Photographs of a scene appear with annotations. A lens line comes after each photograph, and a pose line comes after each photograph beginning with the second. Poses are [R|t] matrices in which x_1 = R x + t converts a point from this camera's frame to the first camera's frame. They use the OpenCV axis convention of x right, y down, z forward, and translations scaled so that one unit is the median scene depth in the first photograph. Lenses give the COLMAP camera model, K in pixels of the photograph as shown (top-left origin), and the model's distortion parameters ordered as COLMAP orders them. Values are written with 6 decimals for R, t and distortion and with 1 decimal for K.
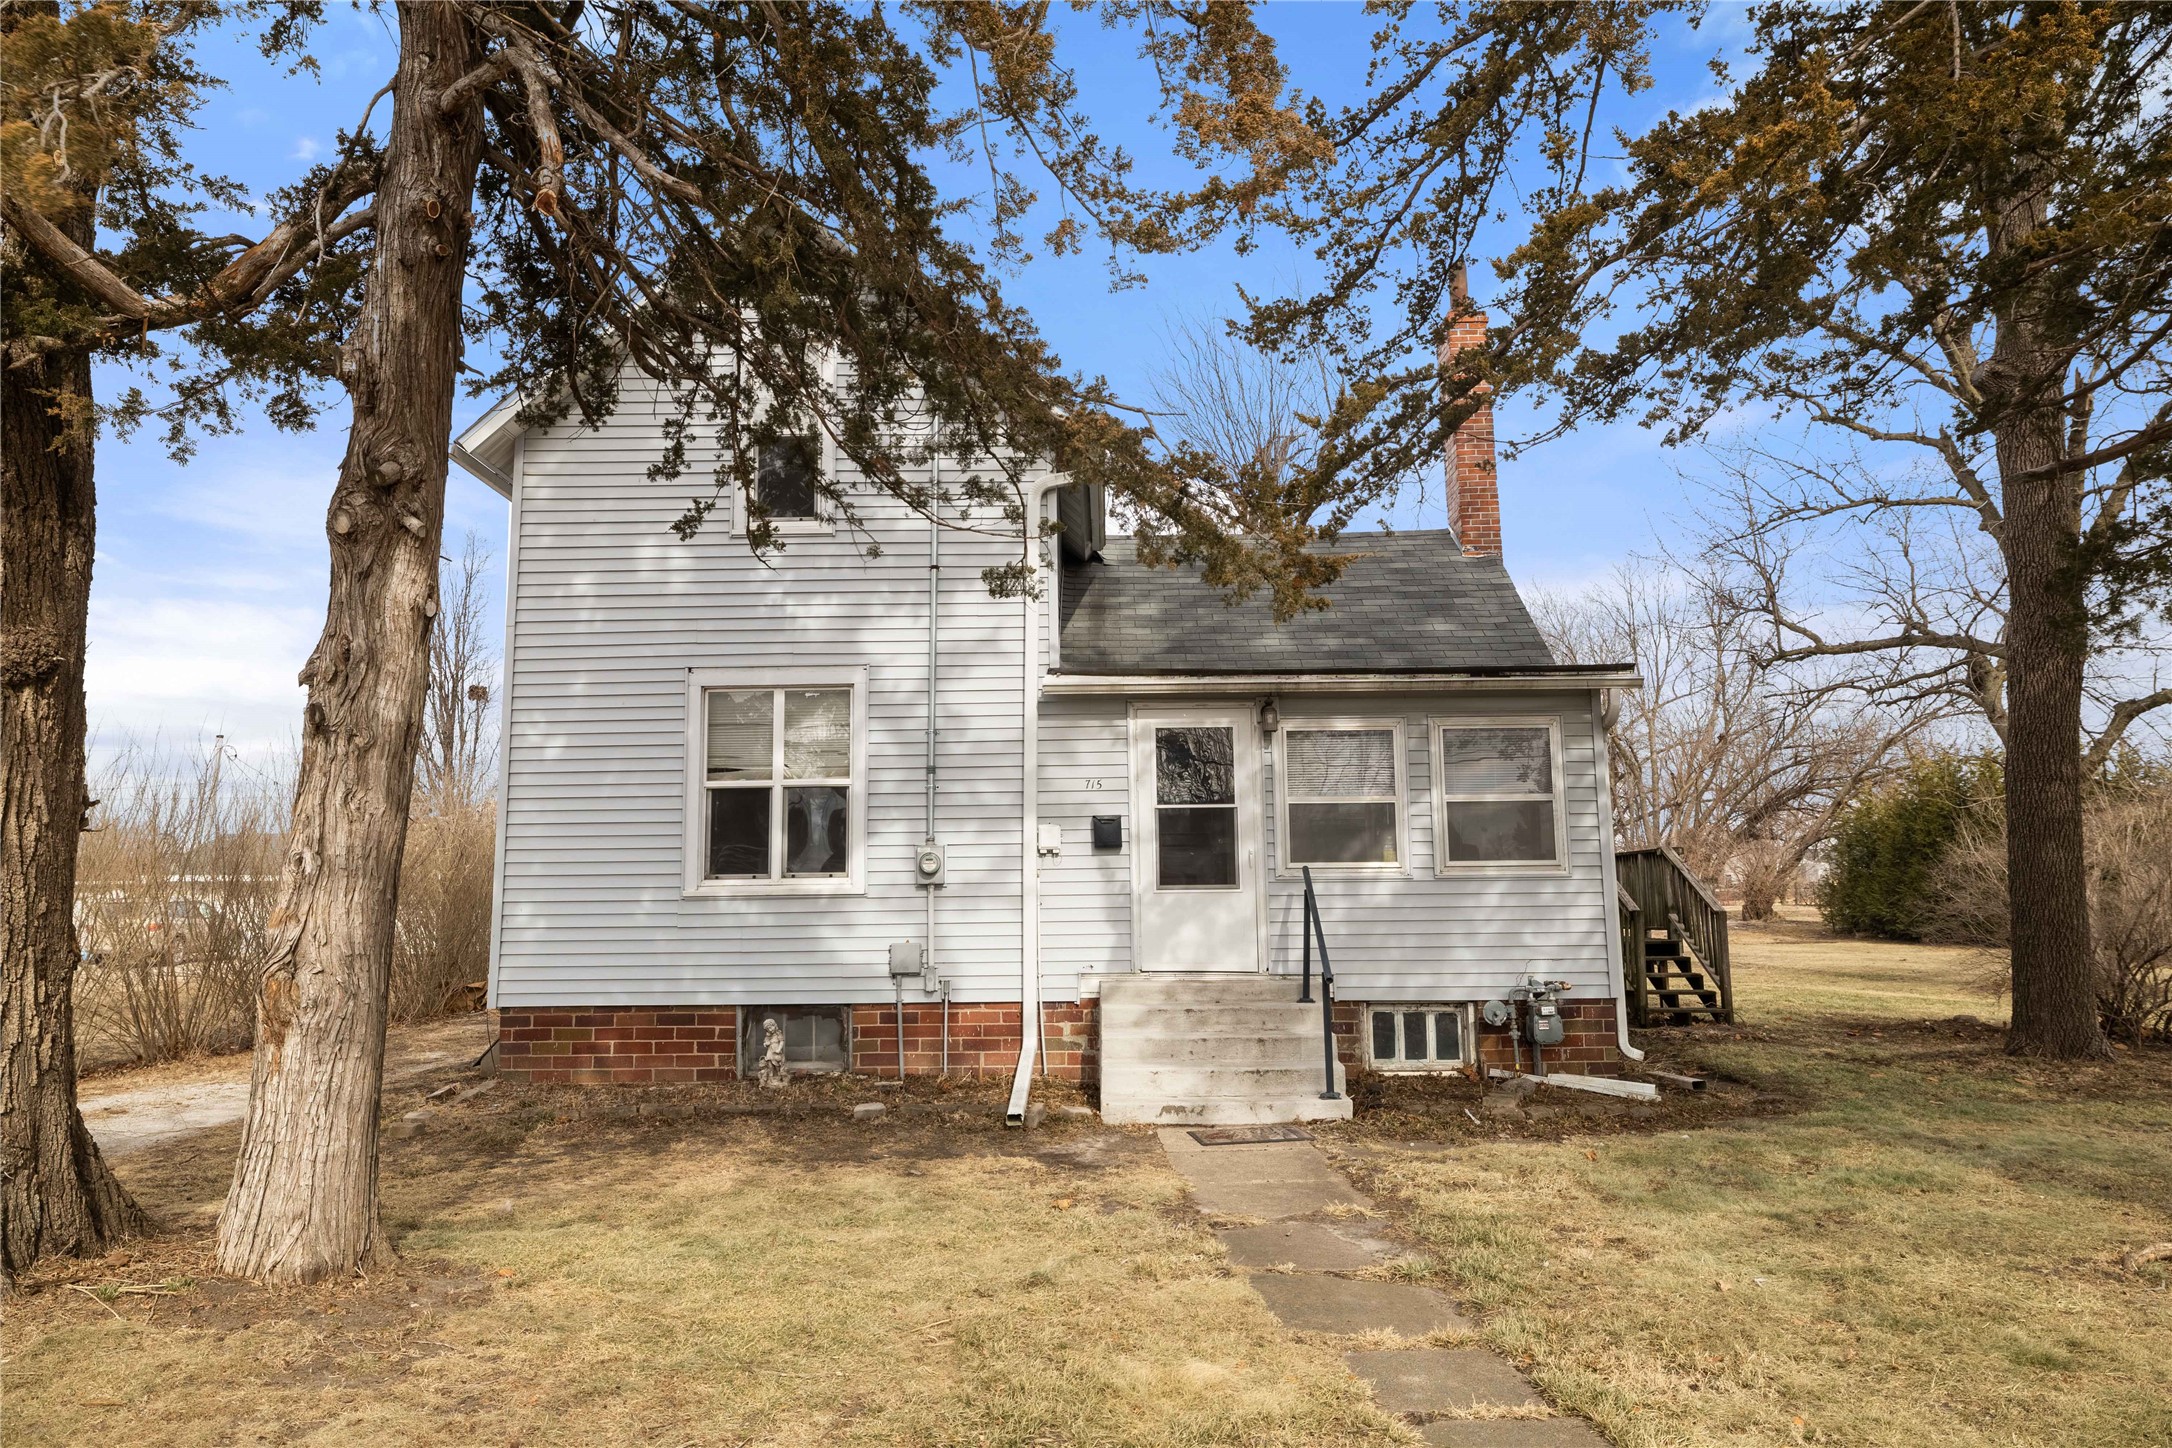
lens RADIAL K [[1388.7, 0, 1085.6], [0, 1388.7, 729.6], [0, 0, 1]] dist [-0.003137, -0.000071]
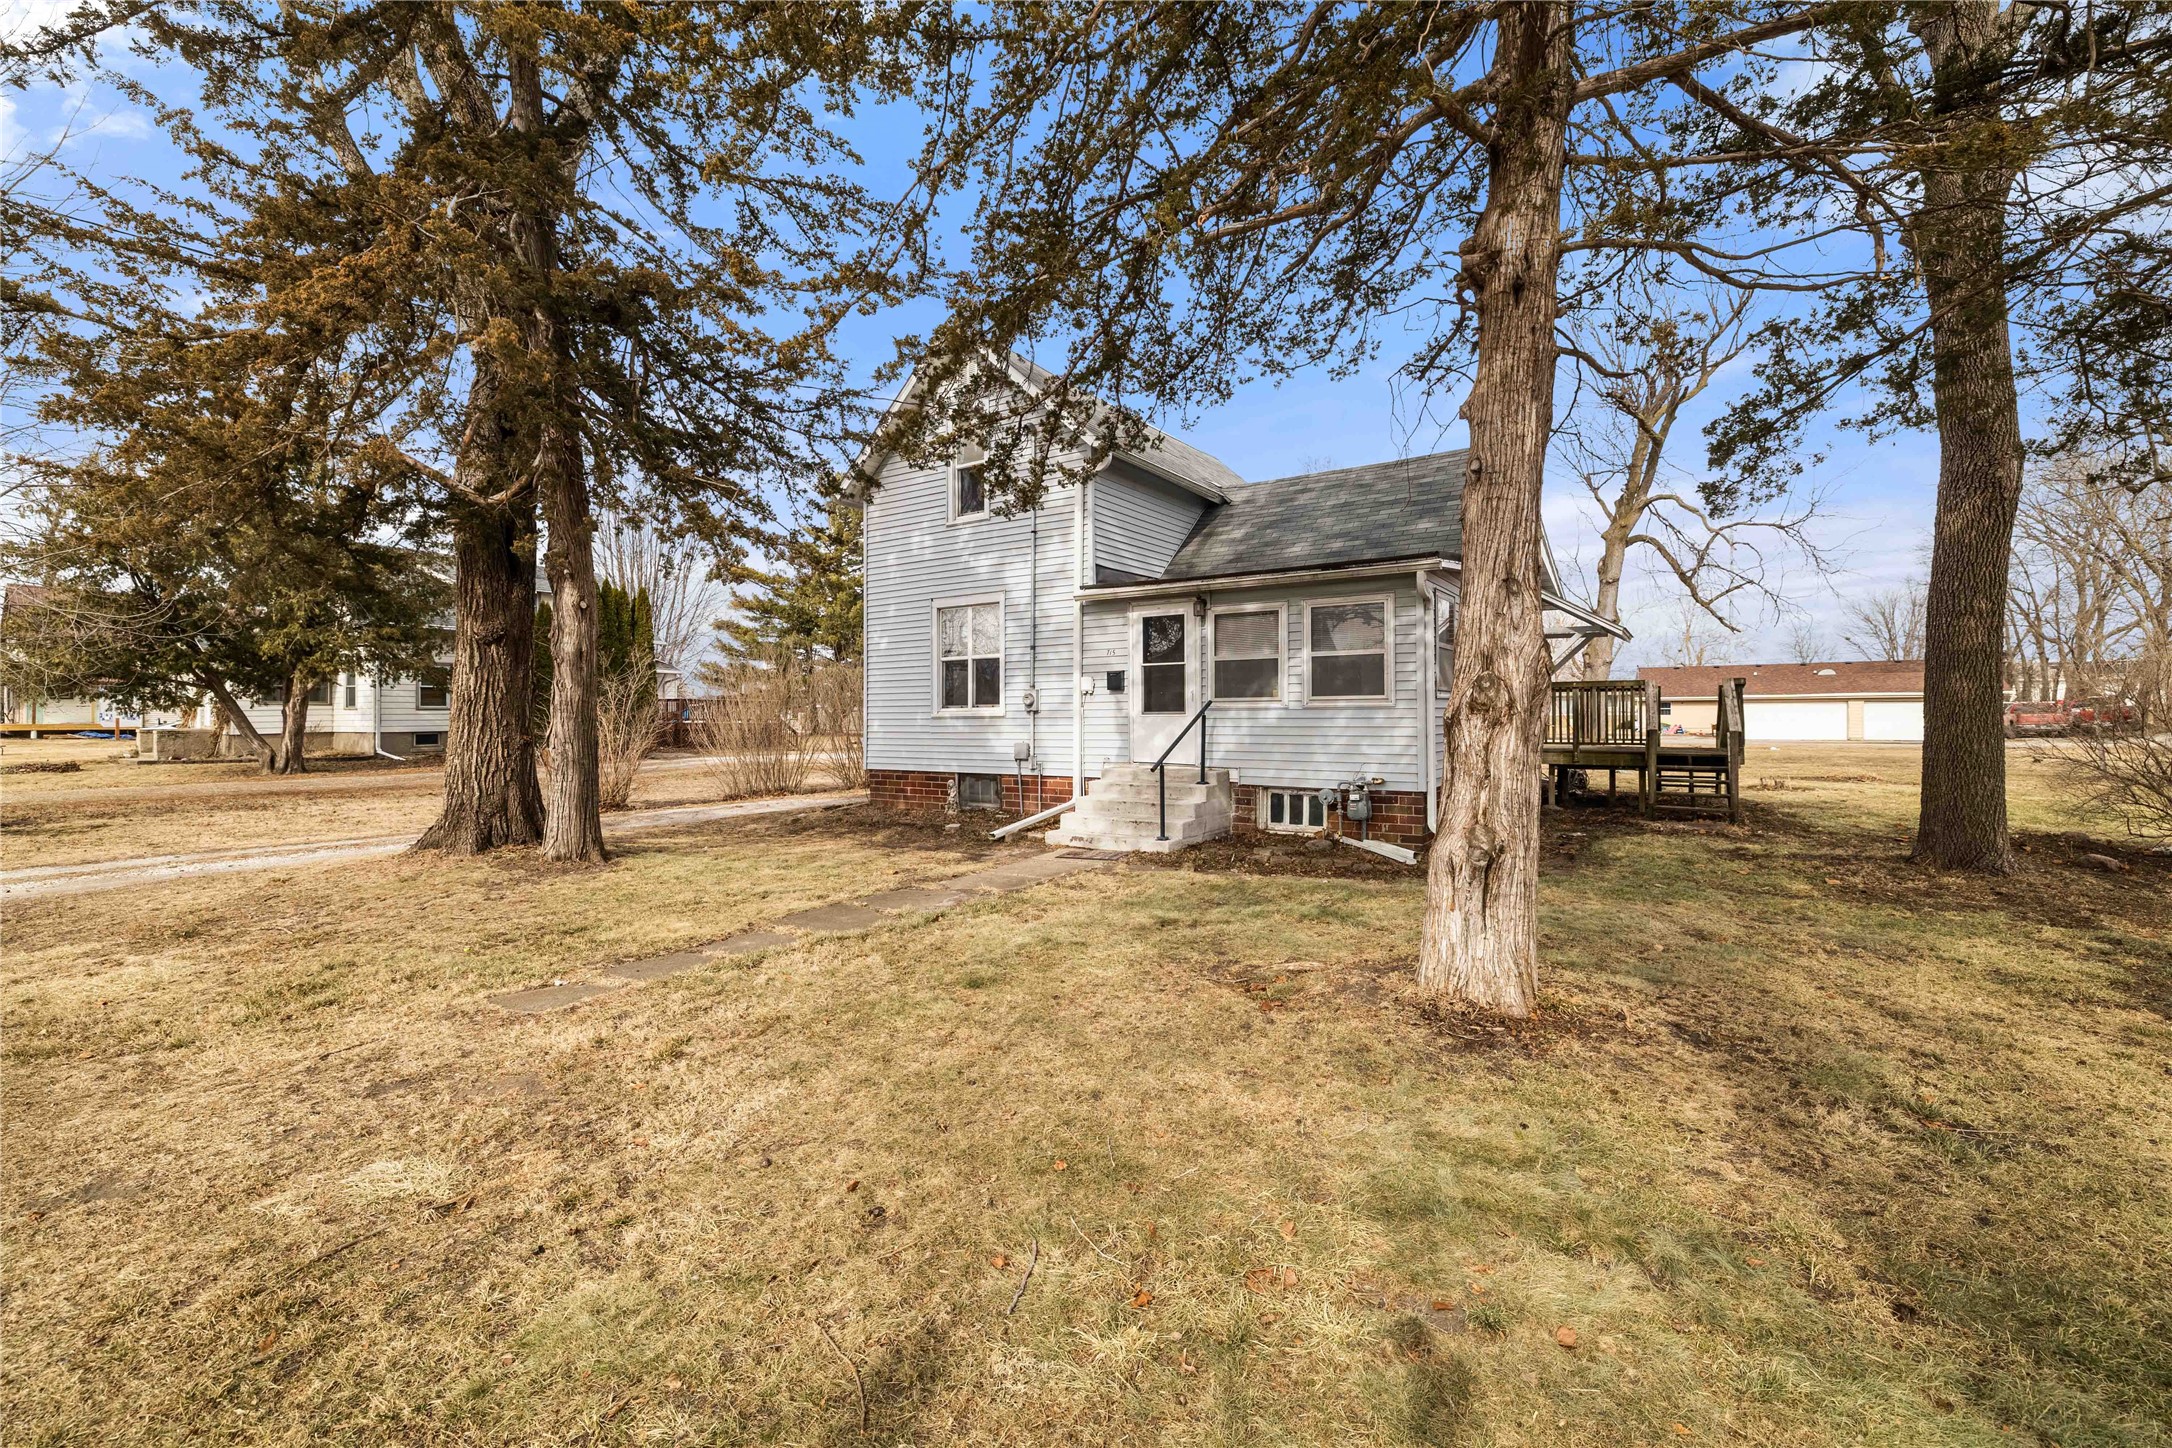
lens RADIAL K [[905.4, 0, 1084.0], [0, 905.4, 716.7], [0, 0, 1]] dist [-0.001238, -0.000267]
pose [[0.841008, 0.006174, -0.540988, 0.580275], [0.061429, 0.992379, 0.106821, -0.002637], [0.537525, -0.123069, 0.834219, 0.052105]]
